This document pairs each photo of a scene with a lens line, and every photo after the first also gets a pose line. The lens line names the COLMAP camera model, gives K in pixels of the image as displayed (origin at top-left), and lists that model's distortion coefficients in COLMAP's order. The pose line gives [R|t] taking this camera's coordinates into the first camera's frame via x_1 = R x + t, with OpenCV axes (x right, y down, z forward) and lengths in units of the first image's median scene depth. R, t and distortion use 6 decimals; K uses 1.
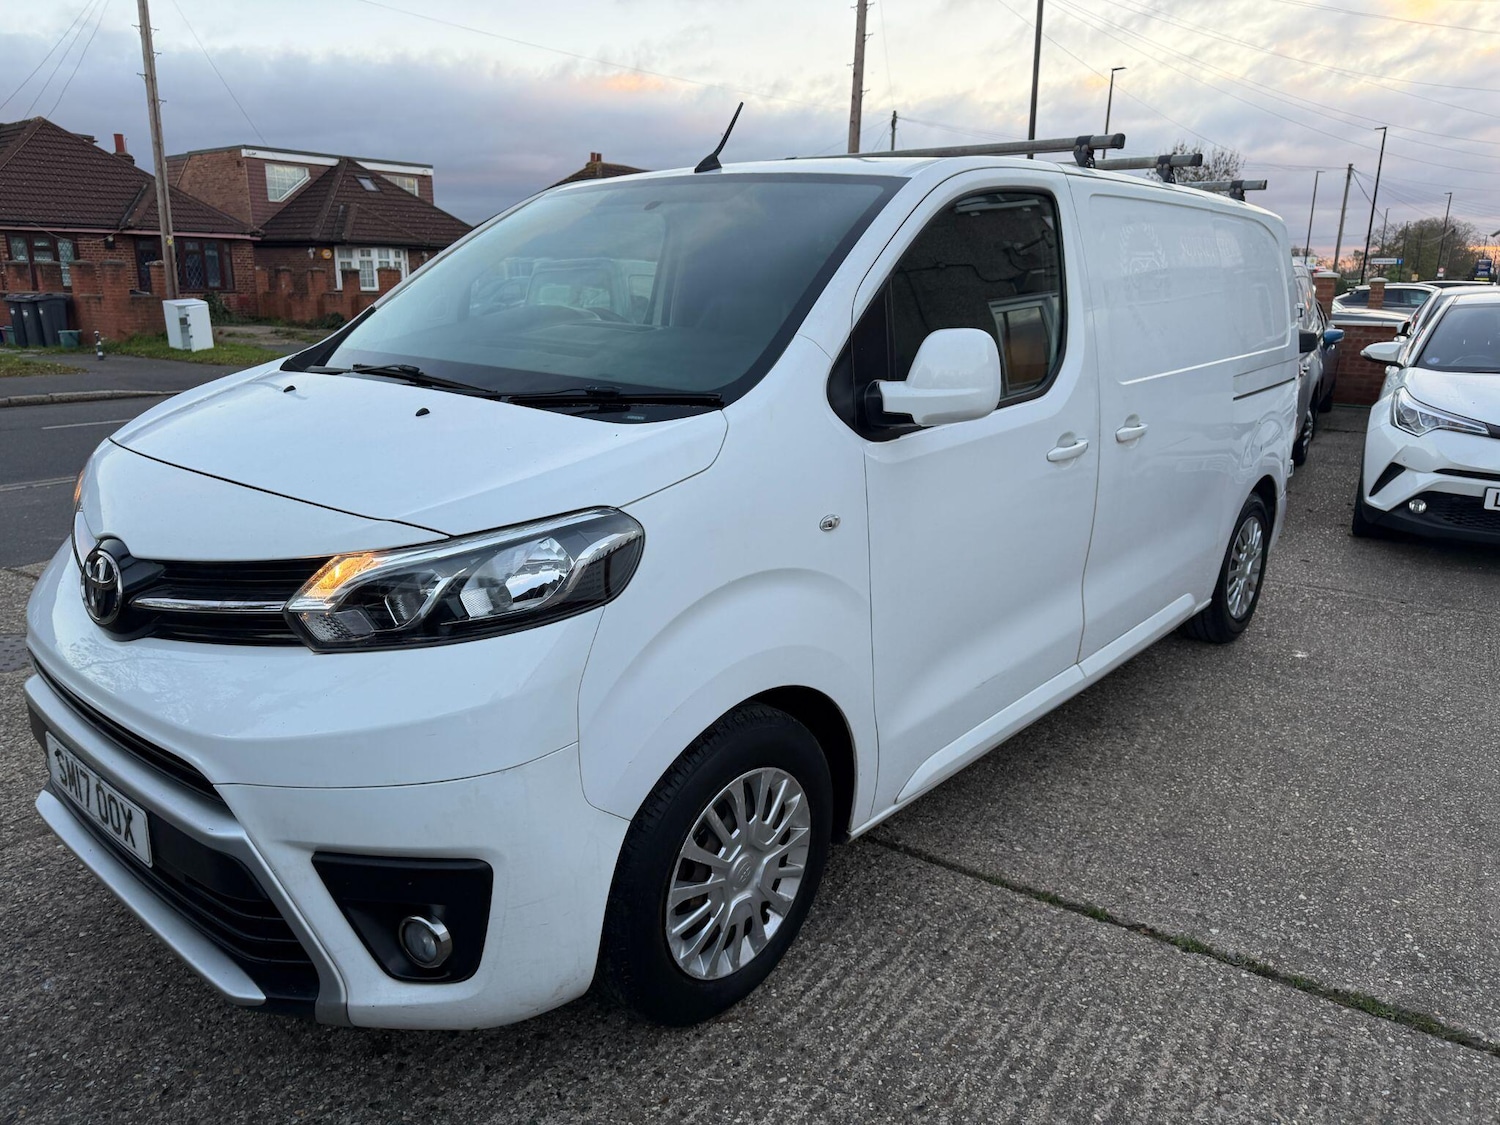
lens RADIAL K [[1071.7, 0, 758.1], [0, 1071.7, 548.3], [0, 0, 1]] dist [0.001330, -0.003234]
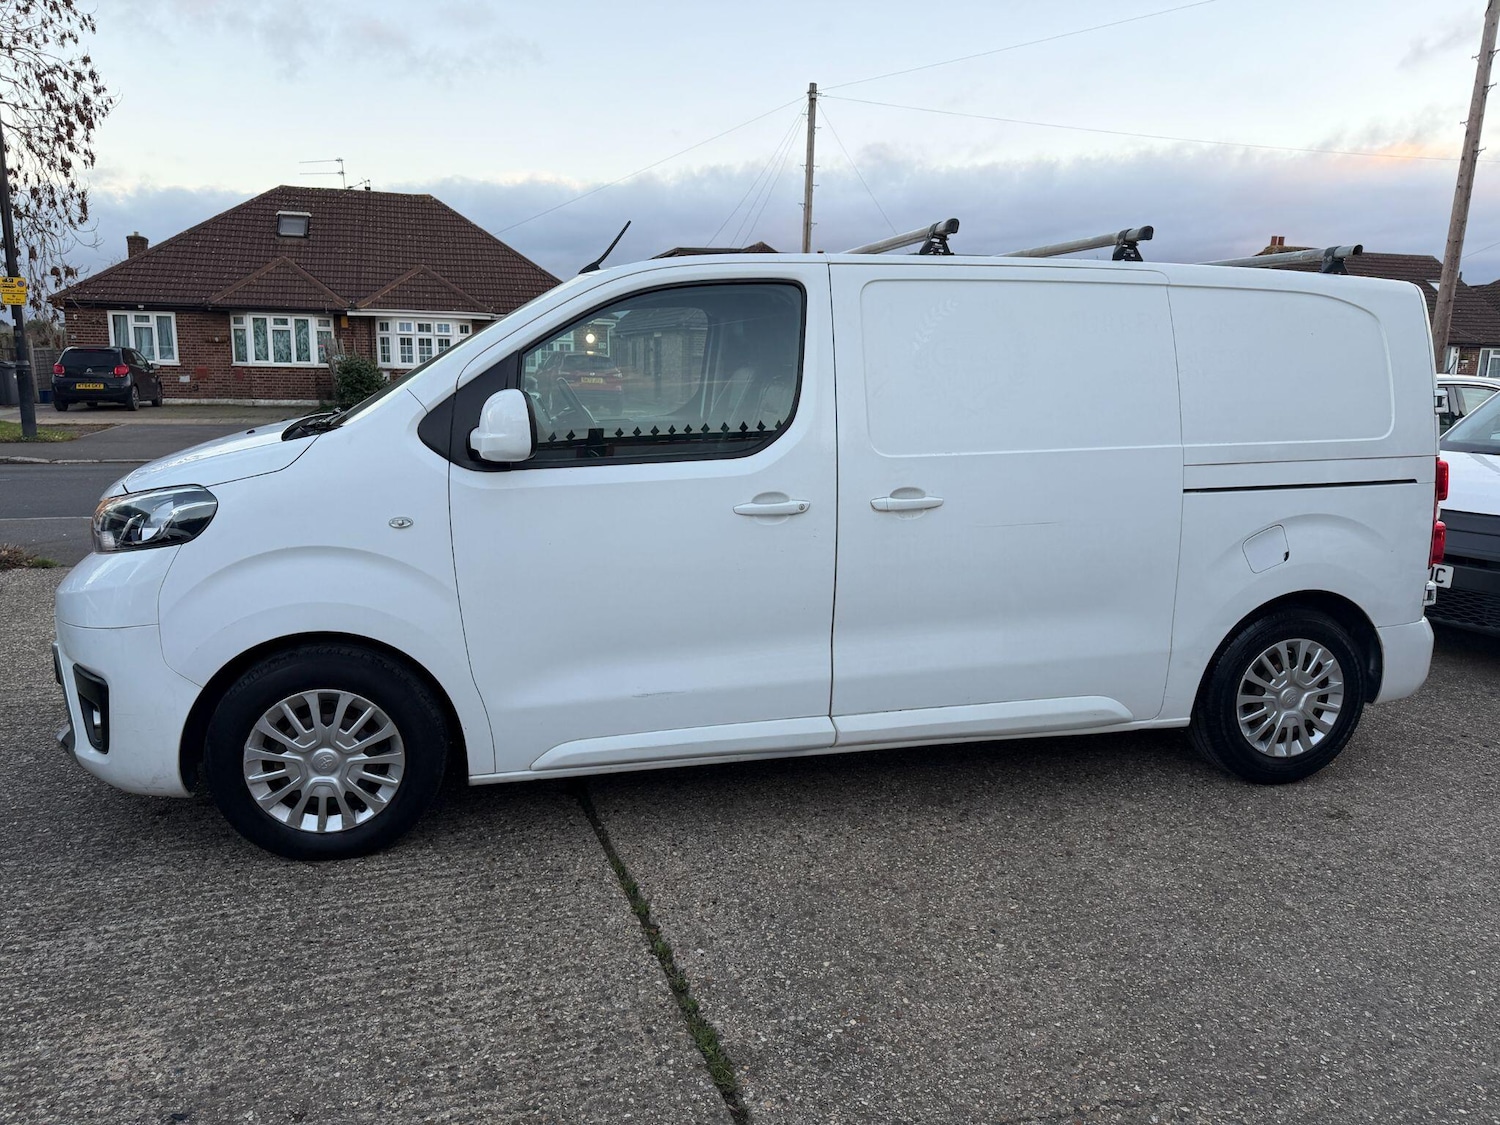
lens RADIAL K [[1059.7, 0, 750.0], [0, 1059.7, 562.5], [0, 0, 1]] dist [0.006182, -0.005198]
pose [[0.803738, 0.113230, -0.584110, 0.995035], [-0.151043, 0.988394, -0.016235, -0.016679], [0.575493, 0.101274, 0.811512, 0.125150]]
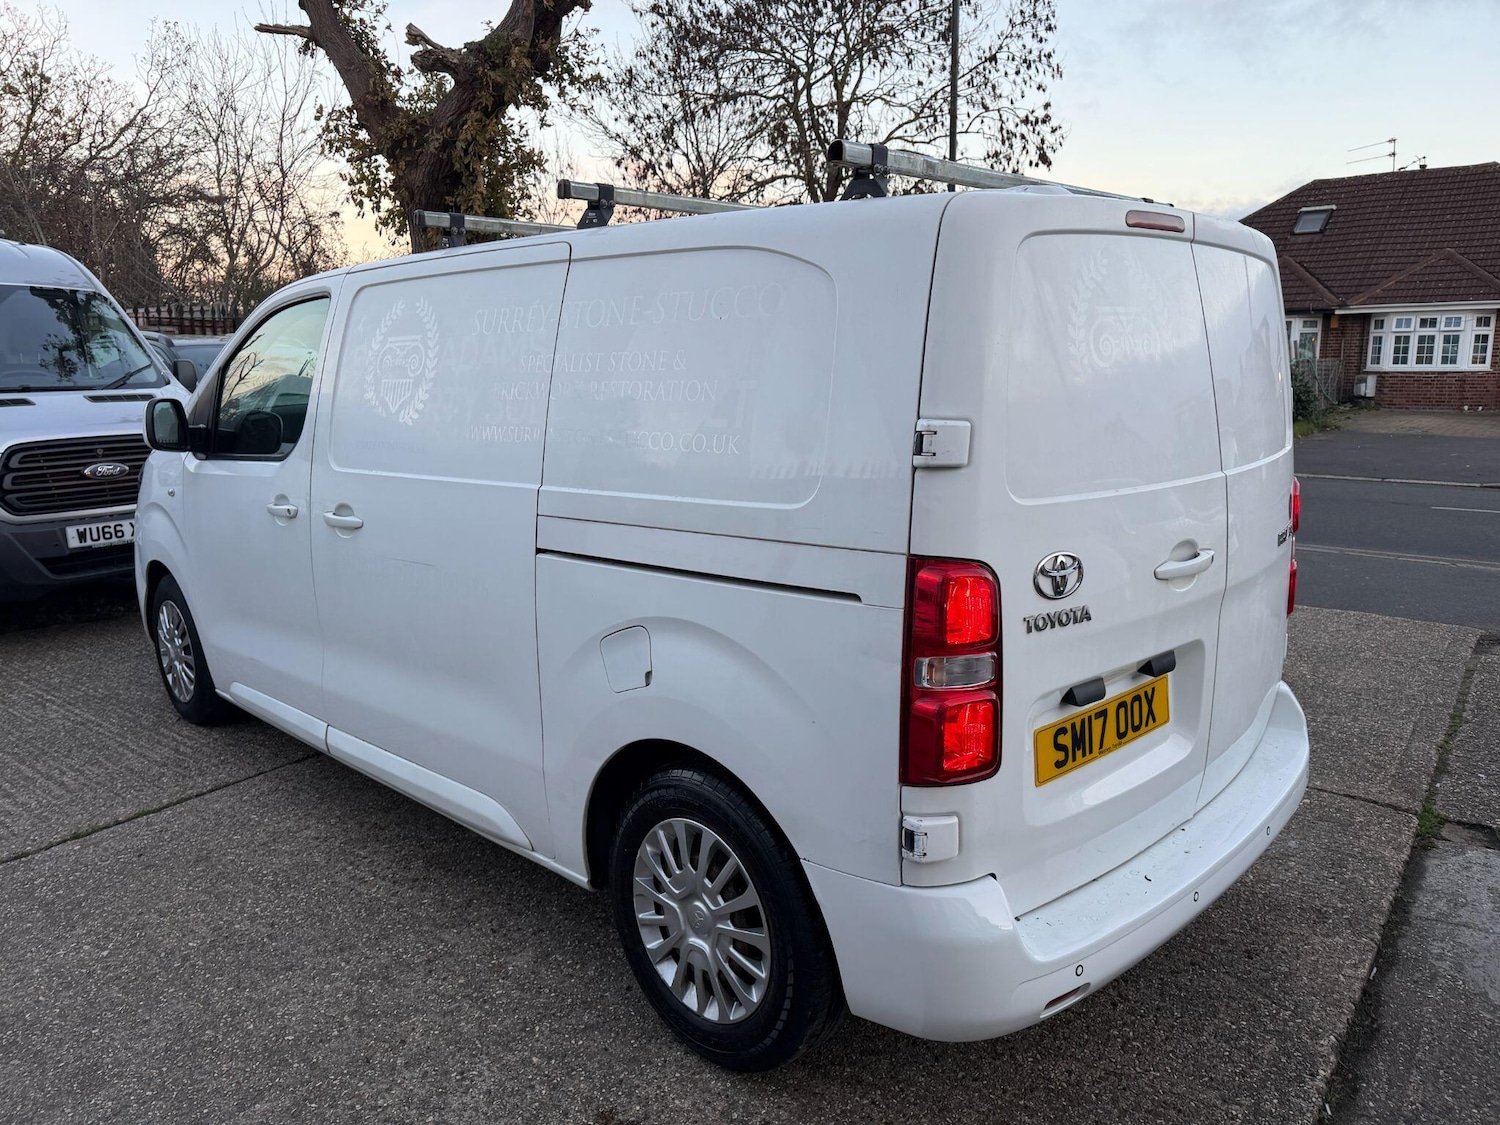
lens RADIAL K [[1071.7, 0, 758.1], [0, 1071.7, 548.3], [0, 0, 1]] dist [0.001330, -0.003234]
pose [[-0.062198, 0.162436, -0.984757, 1.563959], [-0.232709, 0.957113, 0.172574, -0.414410], [0.970555, 0.239896, -0.021730, 1.690792]]
